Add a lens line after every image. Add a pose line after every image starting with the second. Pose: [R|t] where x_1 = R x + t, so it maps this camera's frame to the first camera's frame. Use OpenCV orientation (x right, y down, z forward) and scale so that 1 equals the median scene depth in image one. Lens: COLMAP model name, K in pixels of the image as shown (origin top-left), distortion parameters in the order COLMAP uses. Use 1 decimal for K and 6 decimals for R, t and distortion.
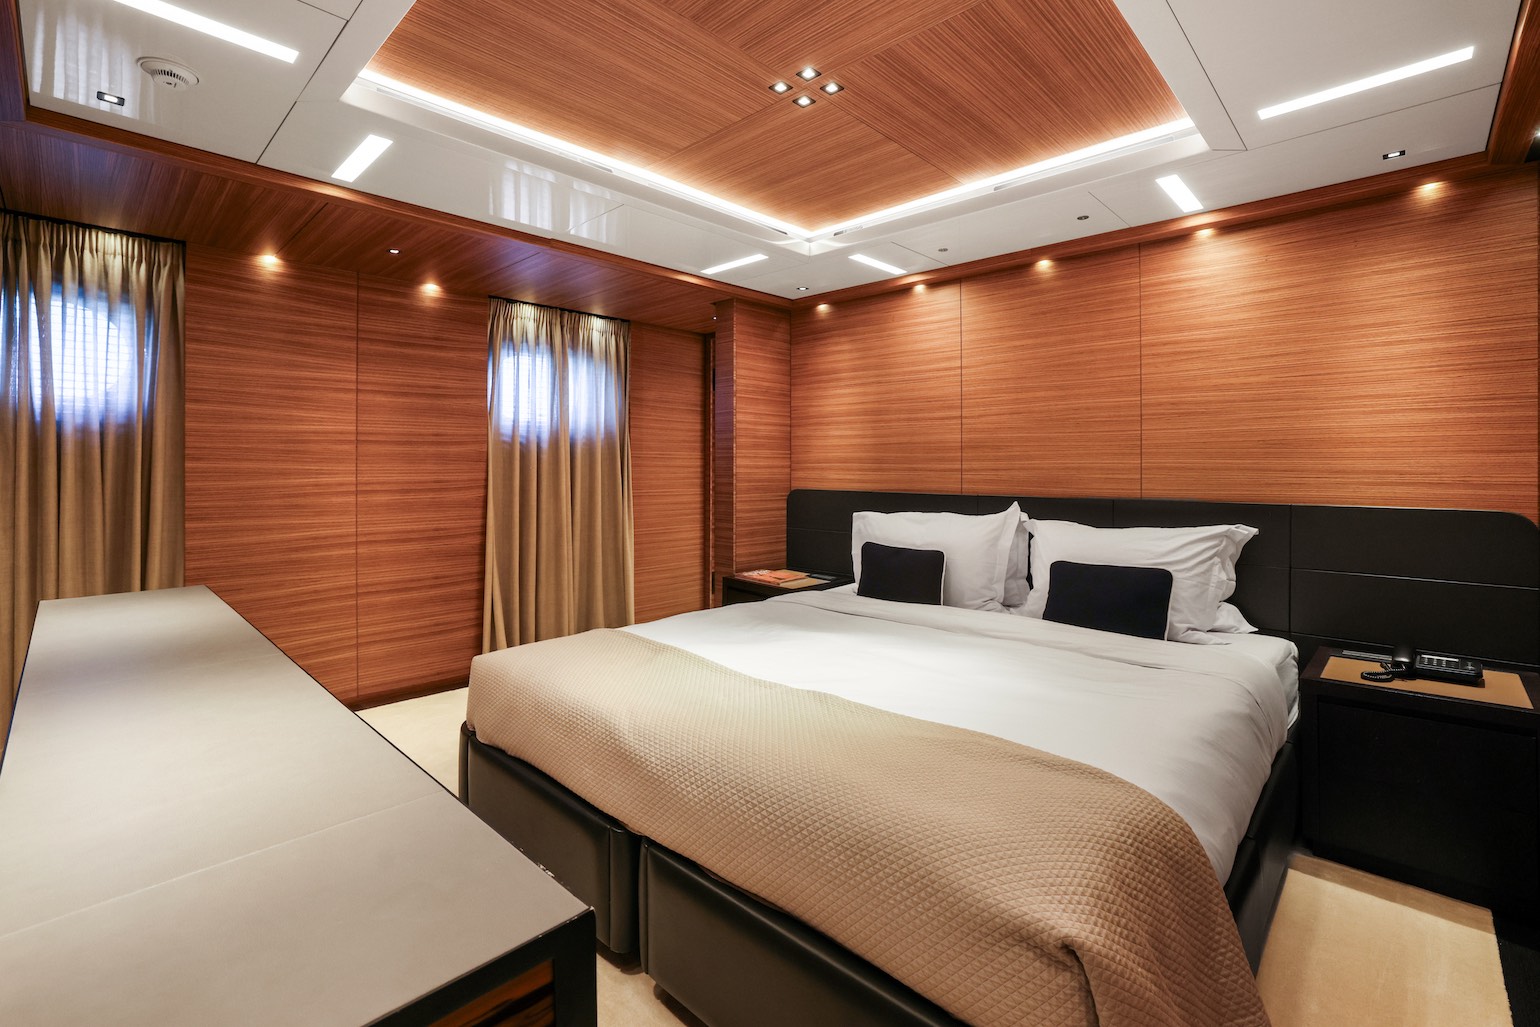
lens RADIAL K [[682.4, 0, 768.6], [0, 682.4, 450.9], [0, 0, 1]] dist [-0.002614, 0.000109]
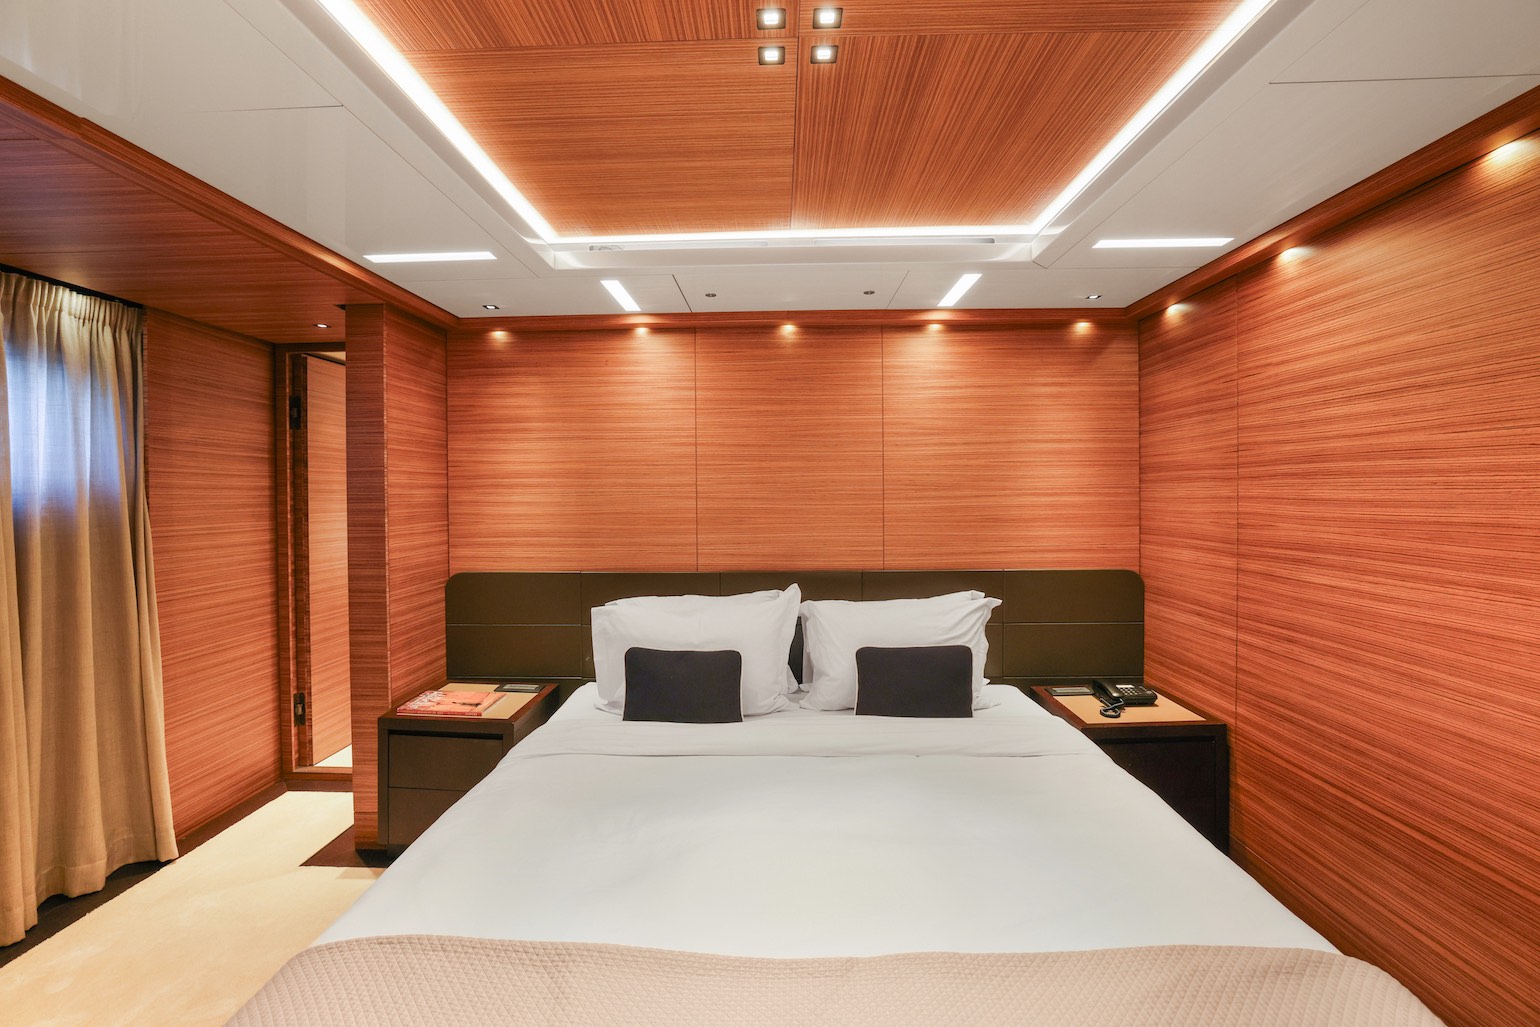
lens RADIAL K [[662.7, 0, 769.2], [0, 662.7, 491.0], [0, 0, 1]] dist [-0.057300, 0.033504]
pose [[0.756890, -0.003616, 0.653532, -0.184935], [-0.002885, 0.999956, 0.008874, -0.043798], [-0.653536, -0.008602, 0.756846, 0.254983]]
